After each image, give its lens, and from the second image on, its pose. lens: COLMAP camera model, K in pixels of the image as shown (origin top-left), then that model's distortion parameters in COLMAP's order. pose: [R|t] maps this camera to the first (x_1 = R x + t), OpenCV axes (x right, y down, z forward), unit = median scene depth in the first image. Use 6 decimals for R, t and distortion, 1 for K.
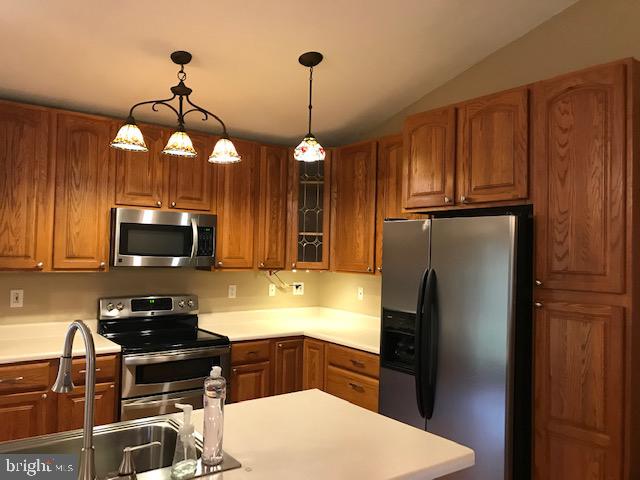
lens RADIAL K [[536.0, 0, 317.5], [0, 536.0, 235.8], [0, 0, 1]] dist [0.020053, -0.029057]
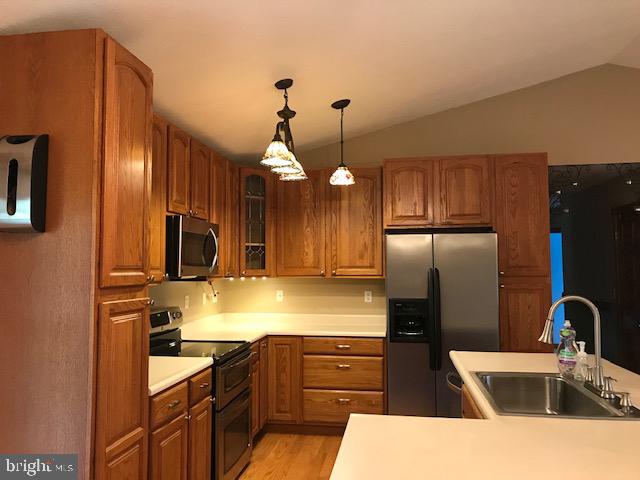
lens RADIAL K [[536.0, 0, 324.1], [0, 536.0, 237.3], [0, 0, 1]] dist [0.020053, -0.029057]
pose [[0.696185, 0.014345, 0.717719, -0.930645], [-0.000011, 0.999801, -0.019973, 0.005455], [-0.717862, 0.013897, 0.696047, 0.167546]]
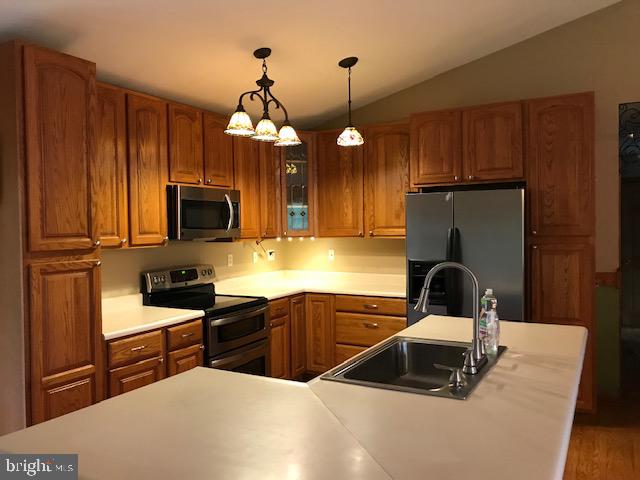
lens RADIAL K [[536.0, 0, 321.5], [0, 536.0, 240.6], [0, 0, 1]] dist [0.020053, -0.029057]
pose [[0.901749, -0.051445, 0.429188, -0.614880], [0.025526, 0.997497, 0.065933, -0.005854], [-0.431506, -0.048500, 0.900805, -0.094313]]
